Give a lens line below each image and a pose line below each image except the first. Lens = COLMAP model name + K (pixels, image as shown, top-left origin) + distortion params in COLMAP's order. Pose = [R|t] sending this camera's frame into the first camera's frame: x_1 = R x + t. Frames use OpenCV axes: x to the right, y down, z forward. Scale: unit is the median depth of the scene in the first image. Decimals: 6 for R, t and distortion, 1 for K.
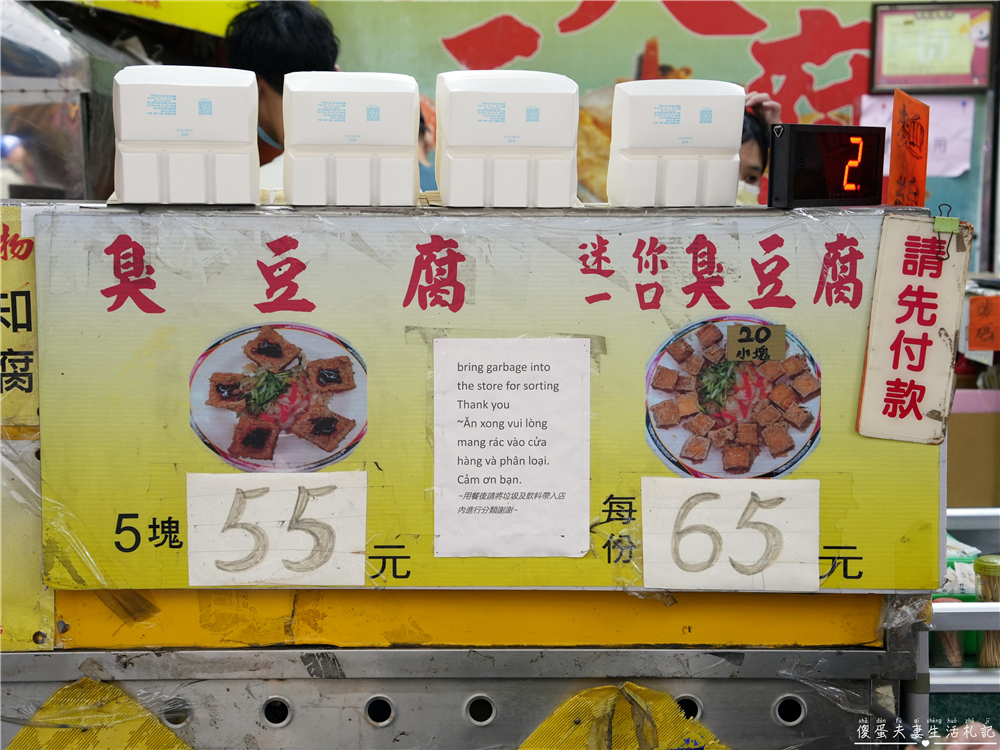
lens RADIAL K [[1616.9, 0, 499.8], [0, 1616.9, 375.3], [0, 0, 1]] dist [0.074706, 0.000000]
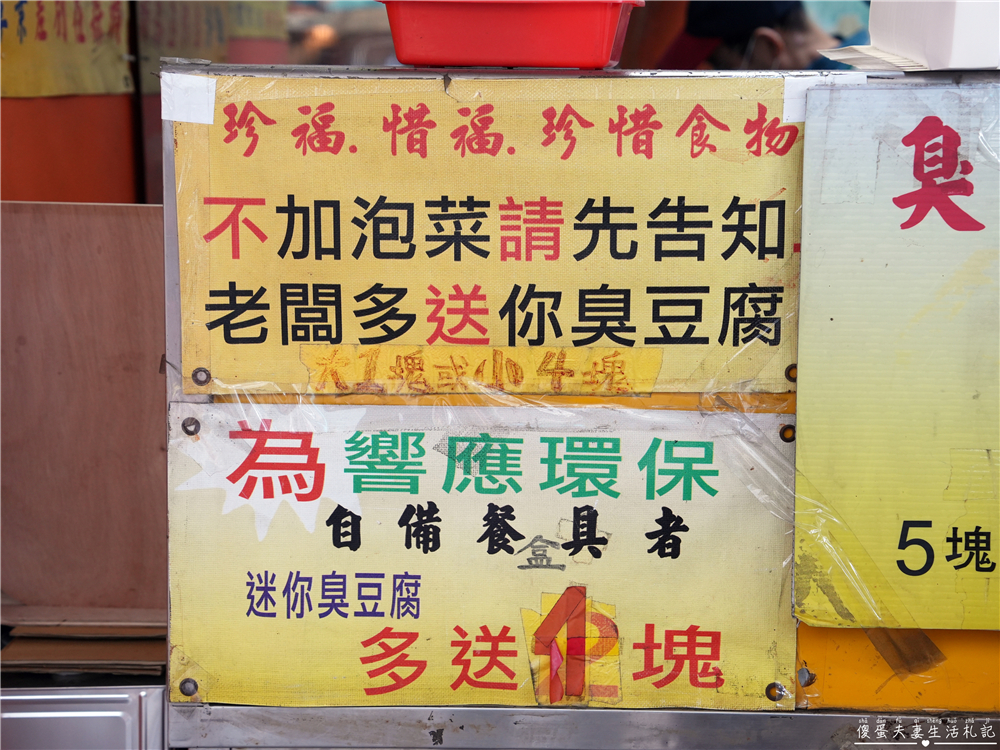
lens RADIAL K [[2005.5, 0, 499.7], [0, 2005.5, 374.9], [0, 0, 1]] dist [0.223137, 0.000000]
pose [[0.996190, 0.006397, -0.086978, -0.332452], [-0.002664, 0.999073, 0.042967, -0.013814], [0.087172, -0.042572, 0.995283, 0.125218]]
